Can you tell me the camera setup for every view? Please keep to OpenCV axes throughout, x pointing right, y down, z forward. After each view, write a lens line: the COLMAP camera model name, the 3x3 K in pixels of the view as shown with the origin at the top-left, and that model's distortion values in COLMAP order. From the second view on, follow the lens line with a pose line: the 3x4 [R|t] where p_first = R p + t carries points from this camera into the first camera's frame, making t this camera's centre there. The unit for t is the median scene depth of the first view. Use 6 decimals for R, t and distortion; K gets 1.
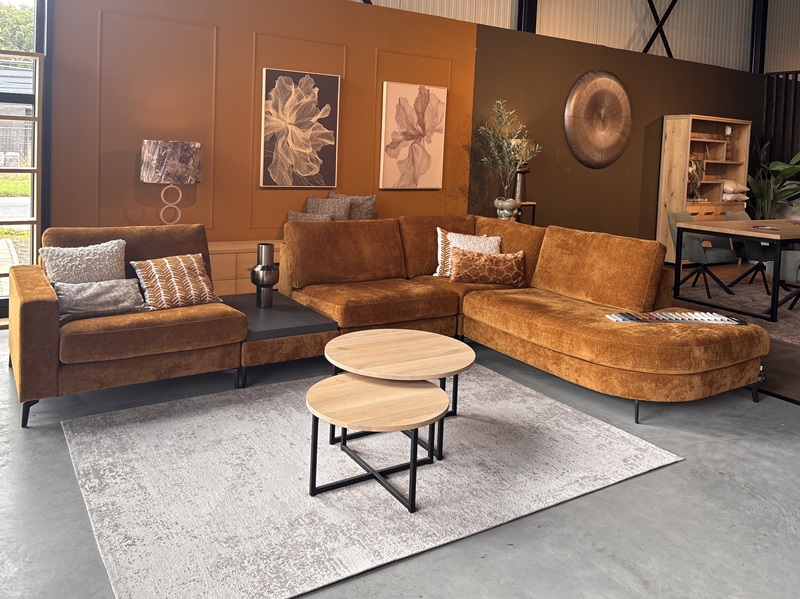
lens RADIAL K [[645.2, 0, 400.0], [0, 645.2, 299.5], [0, 0, 1]] dist [0.006298, 0.000106]
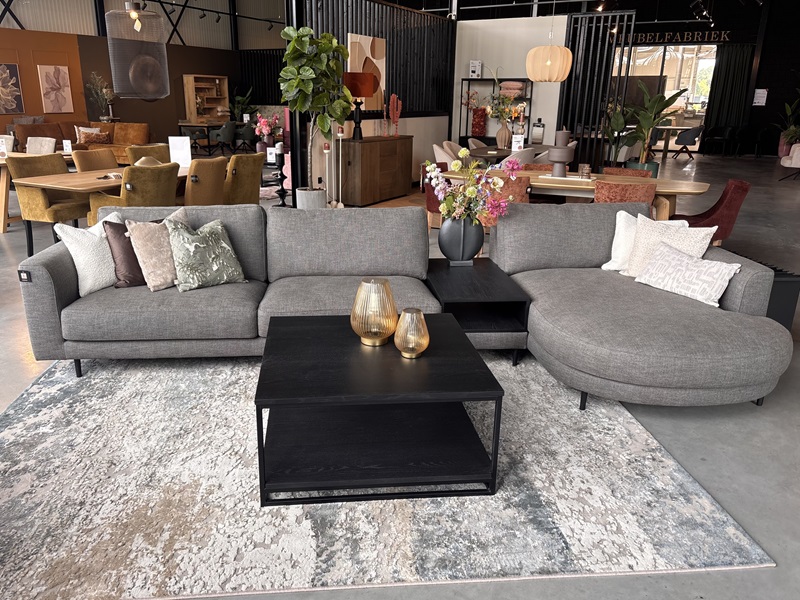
lens RADIAL K [[660.9, 0, 398.5], [0, 660.9, 344.3], [0, 0, 1]] dist [-0.007246, -0.016122]
pose [[0.877870, -0.186573, 0.441060, -0.104287], [0.118566, 0.976991, 0.177289, 0.345912], [-0.463989, -0.103342, 0.879792, -1.633215]]
